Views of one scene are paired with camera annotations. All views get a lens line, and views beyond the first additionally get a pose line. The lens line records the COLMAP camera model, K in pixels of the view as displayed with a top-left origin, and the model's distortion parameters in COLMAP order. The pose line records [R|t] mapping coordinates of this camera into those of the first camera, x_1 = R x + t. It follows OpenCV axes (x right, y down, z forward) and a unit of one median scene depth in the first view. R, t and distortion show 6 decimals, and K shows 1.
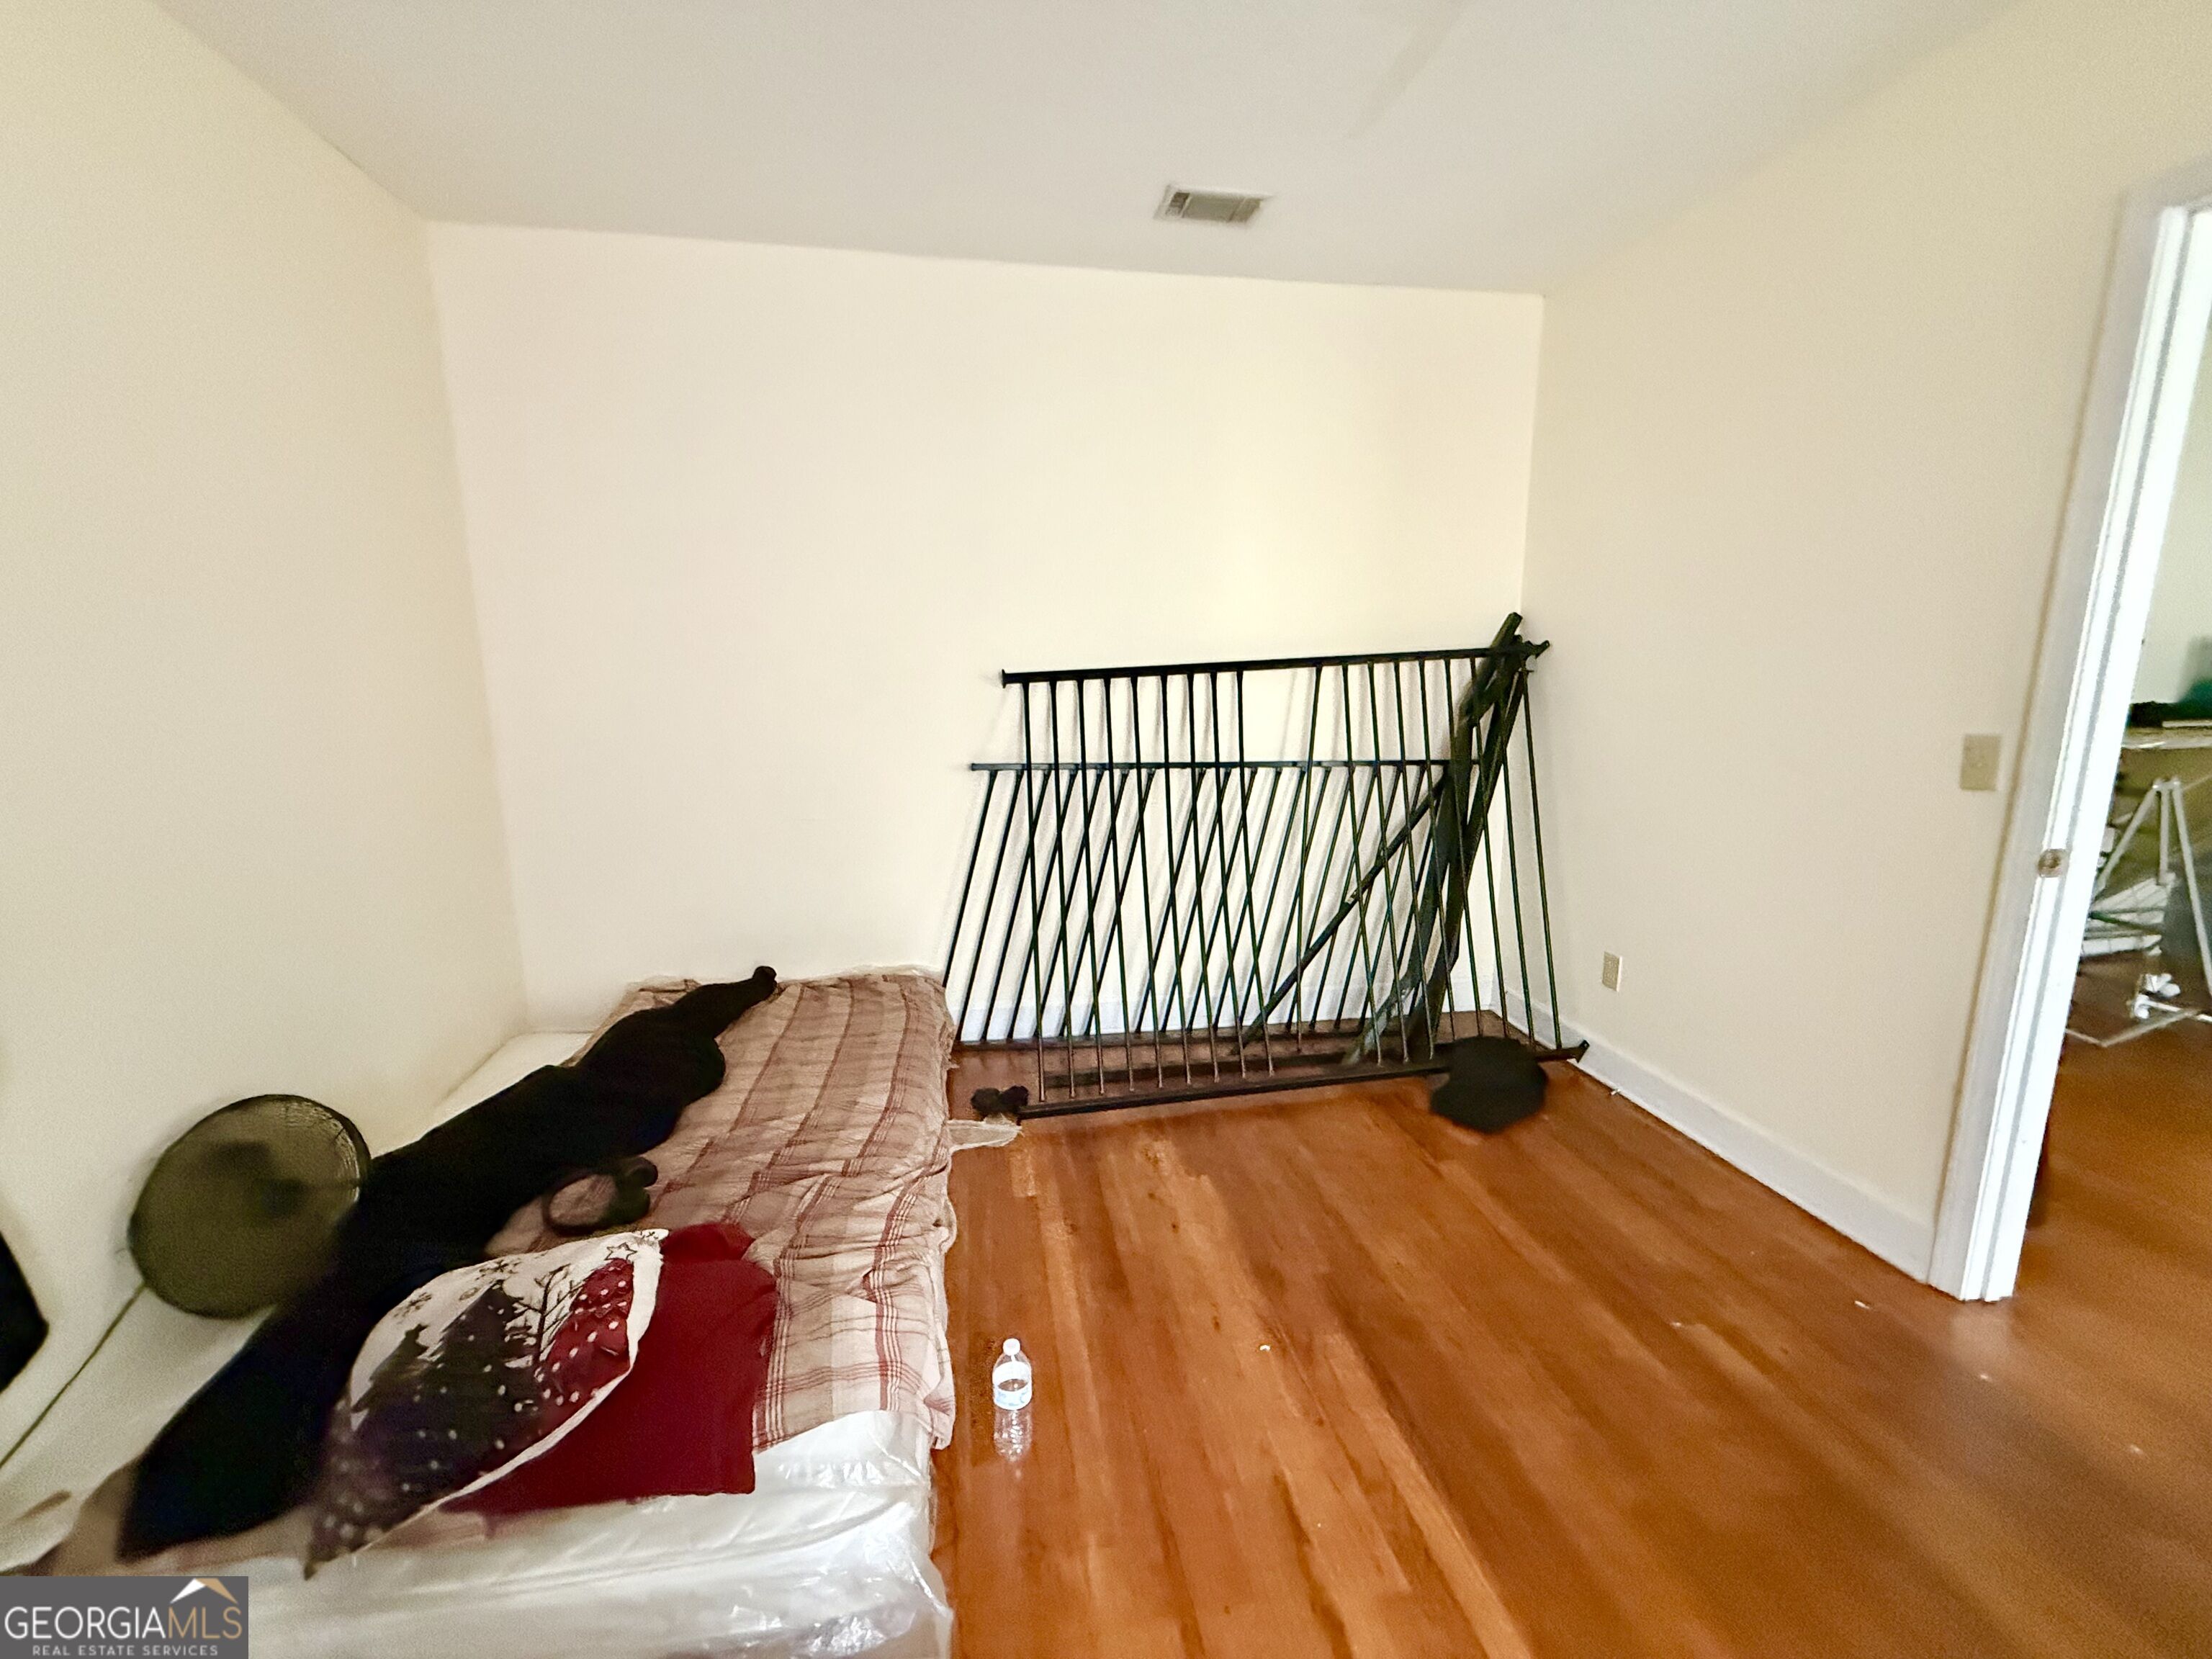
lens RADIAL K [[858.2, 0, 1106.0], [0, 858.2, 829.5], [0, 0, 1]] dist [0.000489, 0.000032]
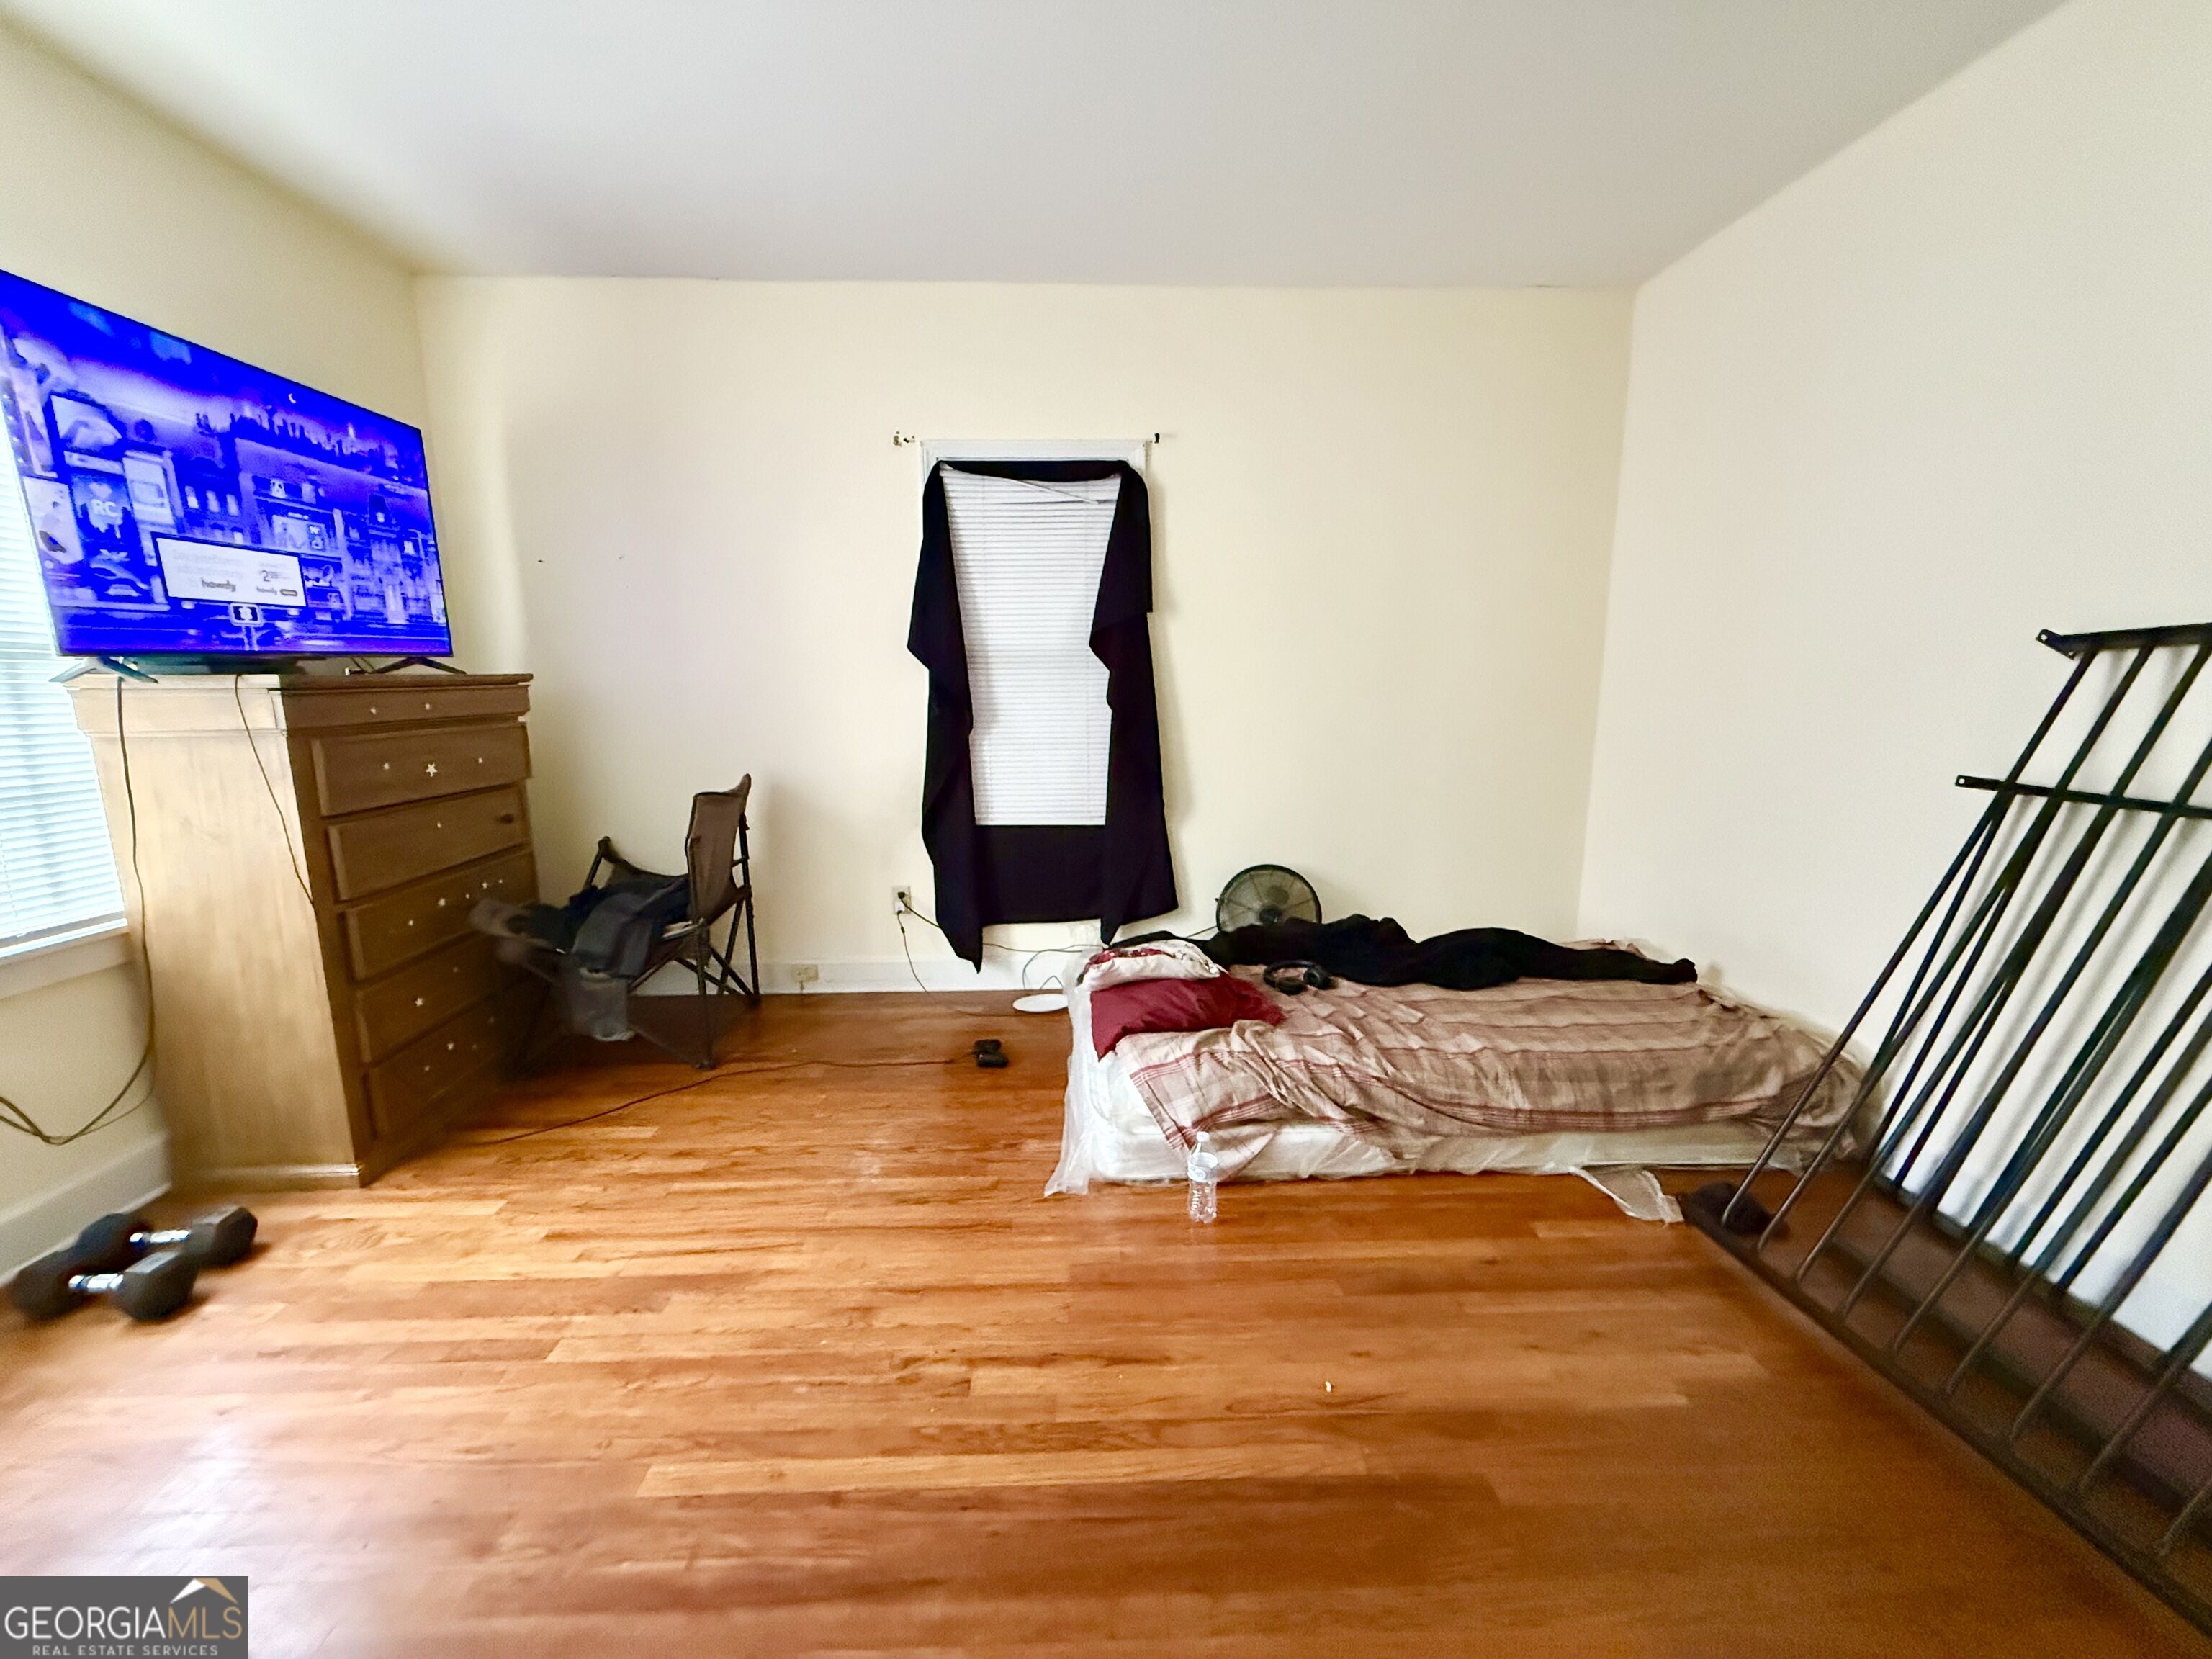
lens RADIAL K [[858.2, 0, 1106.0], [0, 858.2, 829.5], [0, 0, 1]] dist [0.000489, 0.000032]
pose [[-0.088979, 0.188459, -0.978042, 0.792210], [-0.177452, 0.963228, 0.201748, -0.076611], [0.980099, 0.191507, -0.052265, 0.577878]]
